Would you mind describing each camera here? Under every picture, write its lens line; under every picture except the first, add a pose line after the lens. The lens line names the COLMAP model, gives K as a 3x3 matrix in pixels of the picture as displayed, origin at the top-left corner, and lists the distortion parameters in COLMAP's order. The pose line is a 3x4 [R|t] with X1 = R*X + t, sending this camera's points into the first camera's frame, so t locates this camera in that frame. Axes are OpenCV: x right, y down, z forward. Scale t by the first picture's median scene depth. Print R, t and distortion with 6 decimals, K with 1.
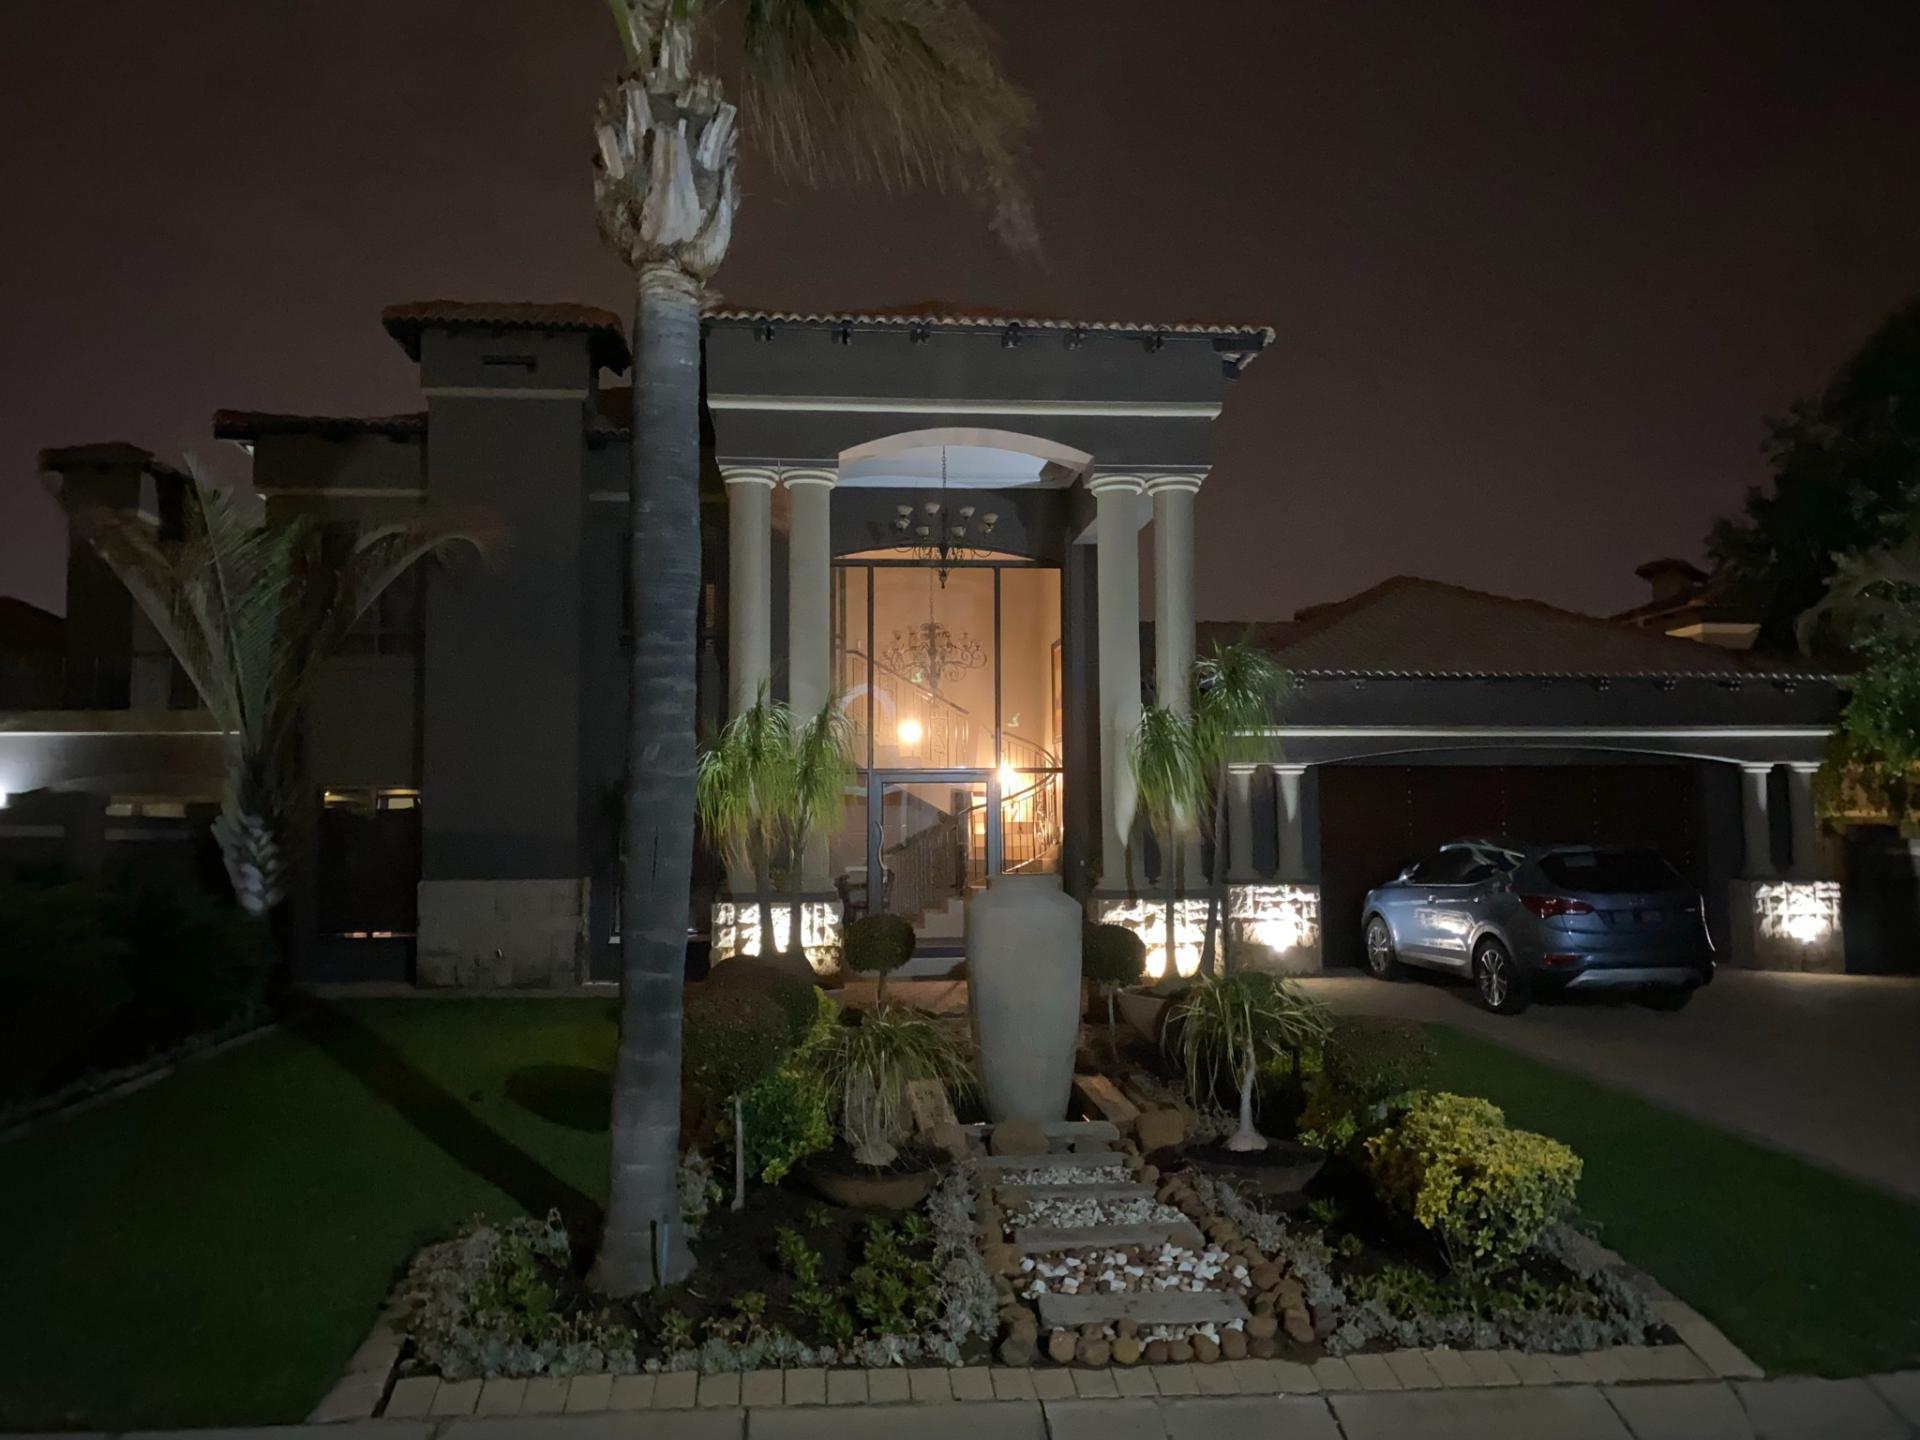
lens RADIAL K [[1475.5, 0, 949.0], [0, 1475.5, 718.4], [0, 0, 1]] dist [0.044967, -0.041920]
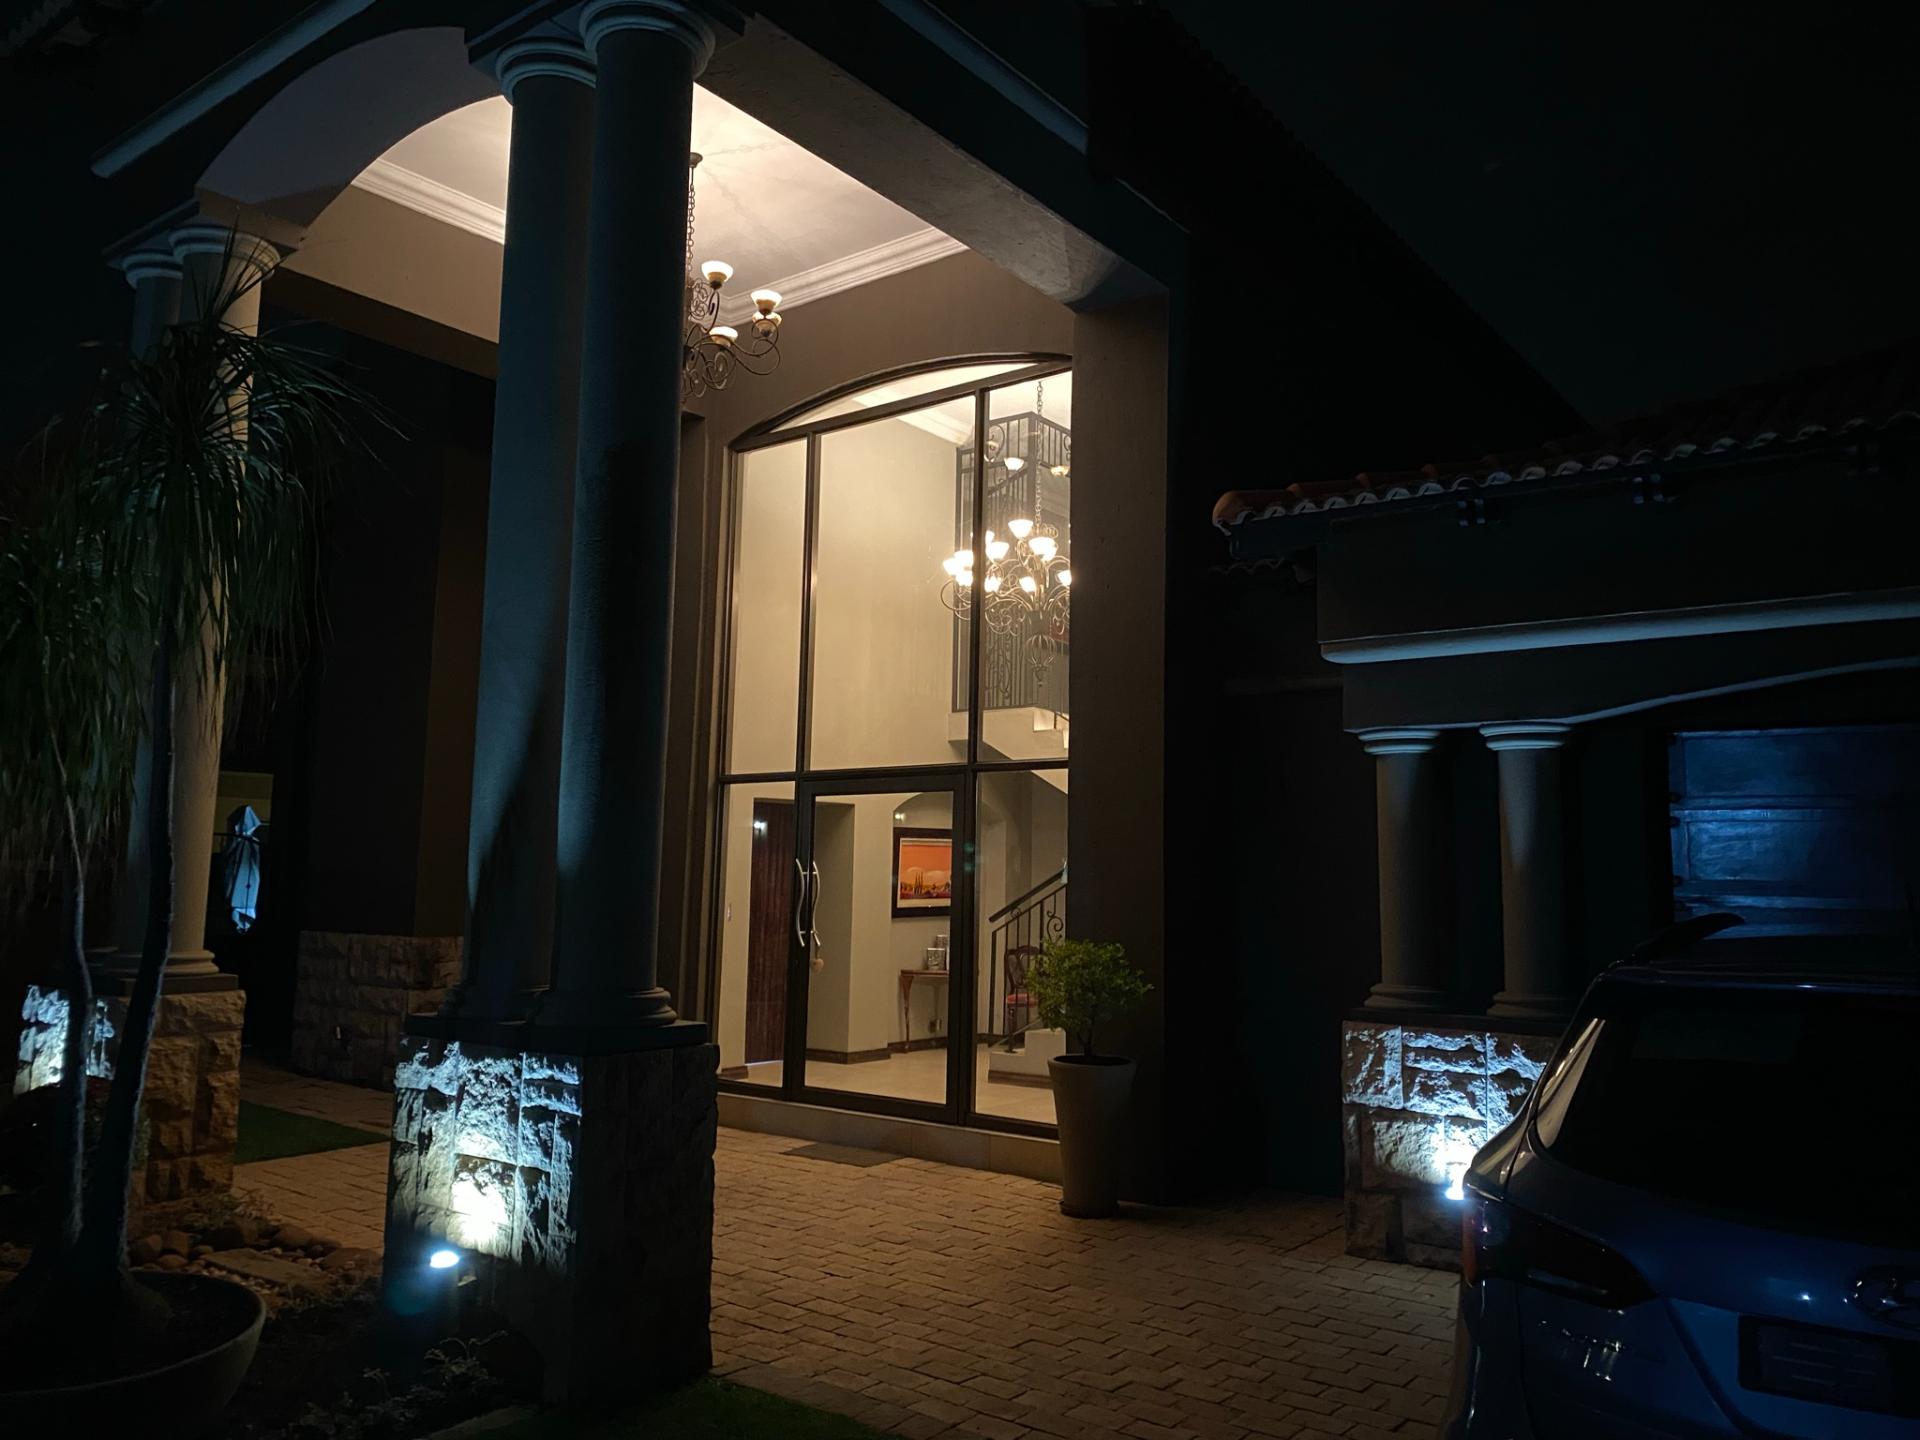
lens RADIAL K [[1475.5, 0, 958.6], [0, 1475.5, 722.5], [0, 0, 1]] dist [0.044967, -0.041920]
pose [[0.726989, -0.057795, -0.684213, 0.400296], [0.031155, 0.998202, -0.051214, 0.046364], [0.685942, 0.015915, 0.727482, 0.619601]]
